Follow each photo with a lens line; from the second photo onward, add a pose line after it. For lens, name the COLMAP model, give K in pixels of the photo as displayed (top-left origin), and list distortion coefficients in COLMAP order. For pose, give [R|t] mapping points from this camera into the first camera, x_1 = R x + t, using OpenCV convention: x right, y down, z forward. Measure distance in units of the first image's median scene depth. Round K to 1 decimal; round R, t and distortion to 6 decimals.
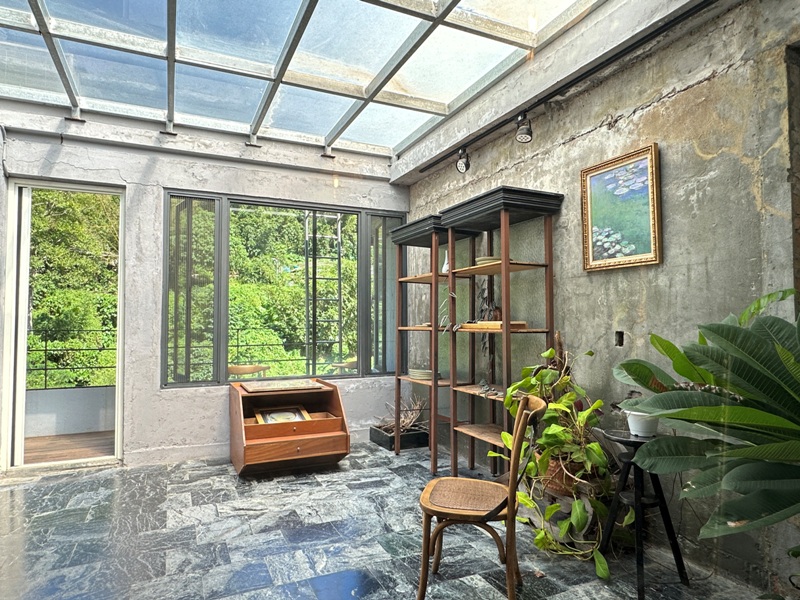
lens RADIAL K [[493.5, 0, 399.0], [0, 493.5, 296.7], [0, 0, 1]] dist [0.004977, 0.000727]
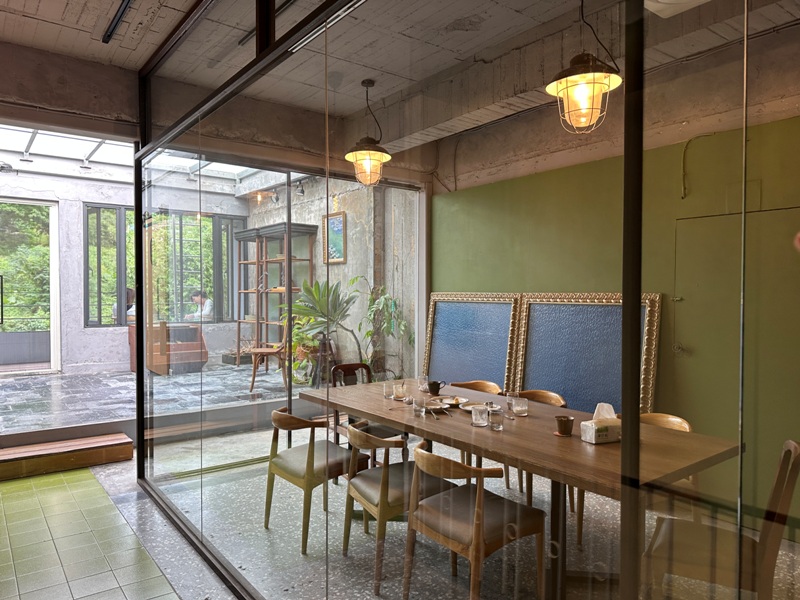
lens RADIAL K [[558.0, 0, 402.2], [0, 558.0, 307.6], [0, 0, 1]] dist [0.019499, -0.034889]
pose [[0.974951, 0.001492, 0.222414, 0.125969], [-0.018825, 0.996943, 0.075834, -0.038510], [-0.221621, -0.078122, 0.971999, -1.017909]]
